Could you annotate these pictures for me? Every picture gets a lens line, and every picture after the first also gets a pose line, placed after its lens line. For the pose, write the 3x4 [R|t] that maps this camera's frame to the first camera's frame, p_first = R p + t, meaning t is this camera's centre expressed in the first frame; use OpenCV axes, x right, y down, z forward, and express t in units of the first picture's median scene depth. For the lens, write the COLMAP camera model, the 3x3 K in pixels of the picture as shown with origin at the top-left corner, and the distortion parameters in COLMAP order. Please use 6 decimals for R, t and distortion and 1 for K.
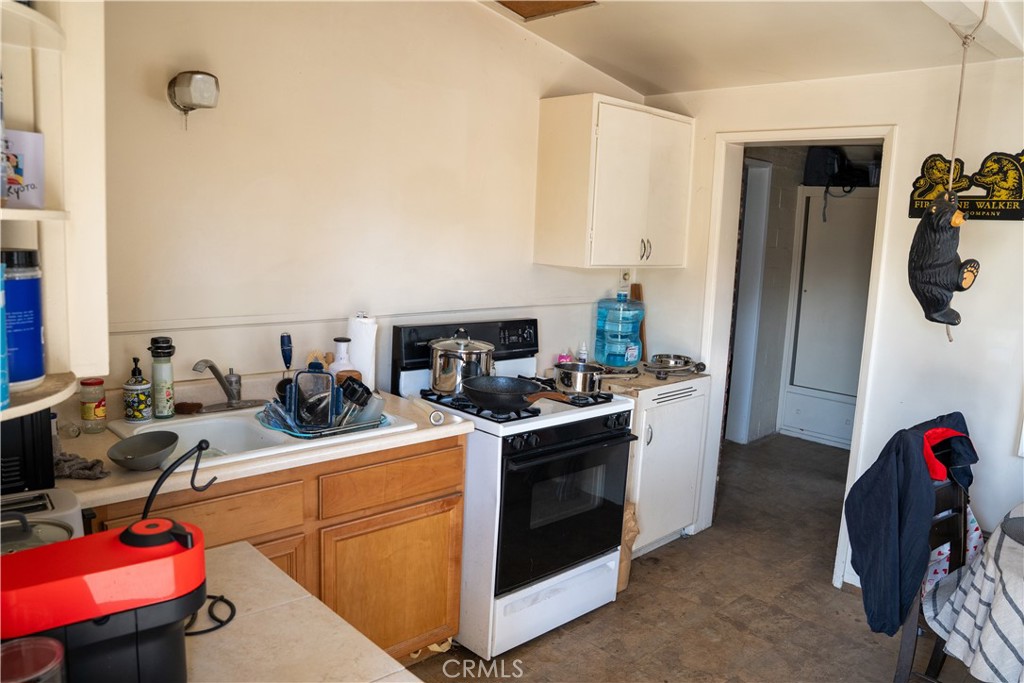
lens RADIAL K [[721.5, 0, 507.5], [0, 721.5, 340.6], [0, 0, 1]] dist [-0.163008, 0.131503]
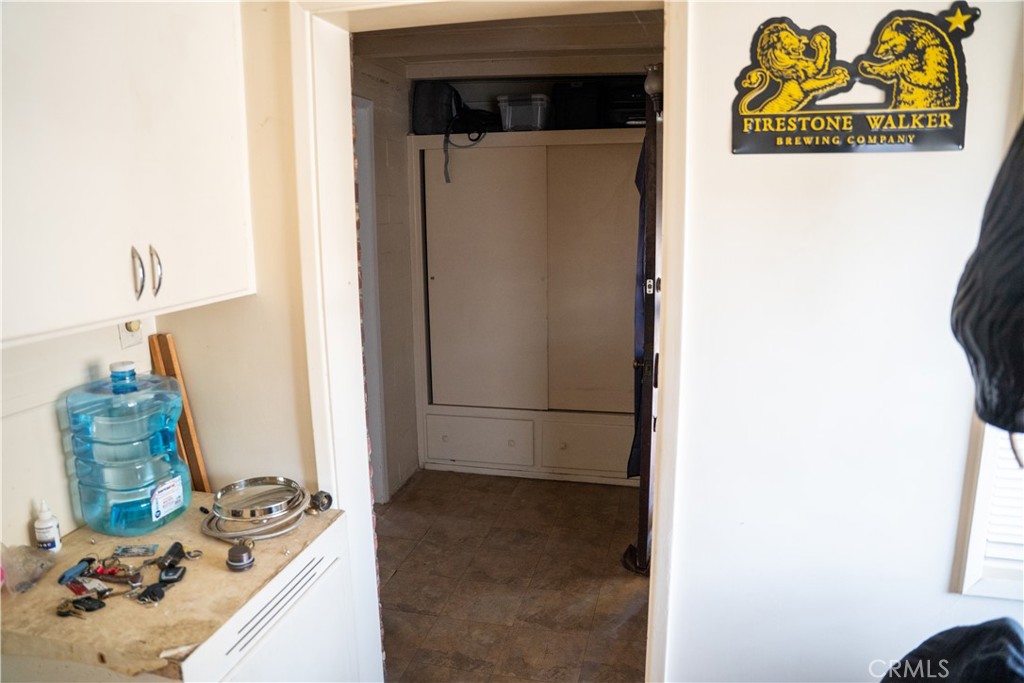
lens RADIAL K [[721.5, 0, 507.5], [0, 721.5, 340.6], [0, 0, 1]] dist [-0.163008, 0.131503]
pose [[0.839322, -0.151901, 0.521981, 0.194890], [0.133281, 0.988363, 0.073312, -0.115427], [-0.527043, 0.008038, 0.849801, 0.720713]]
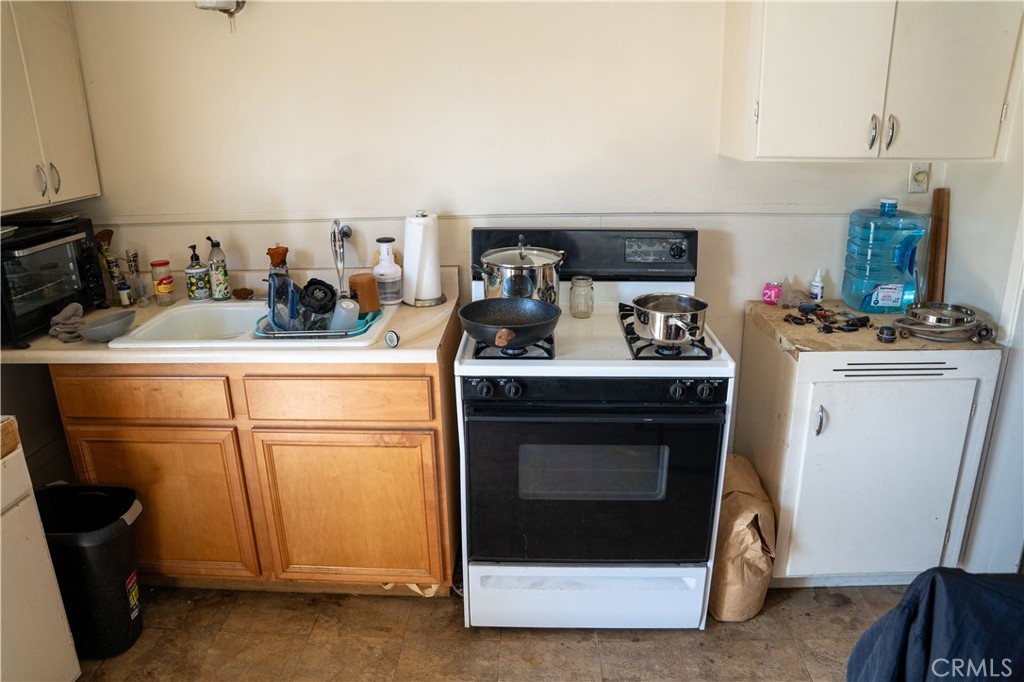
lens RADIAL K [[699.6, 0, 512.0], [0, 699.6, 341.0], [0, 0, 1]] dist [-0.165543, 0.109422]
pose [[0.709046, 0.168846, -0.684650, 0.497255], [-0.061234, 0.981986, 0.178758, -0.040848], [0.702499, -0.084824, 0.706612, 0.448126]]
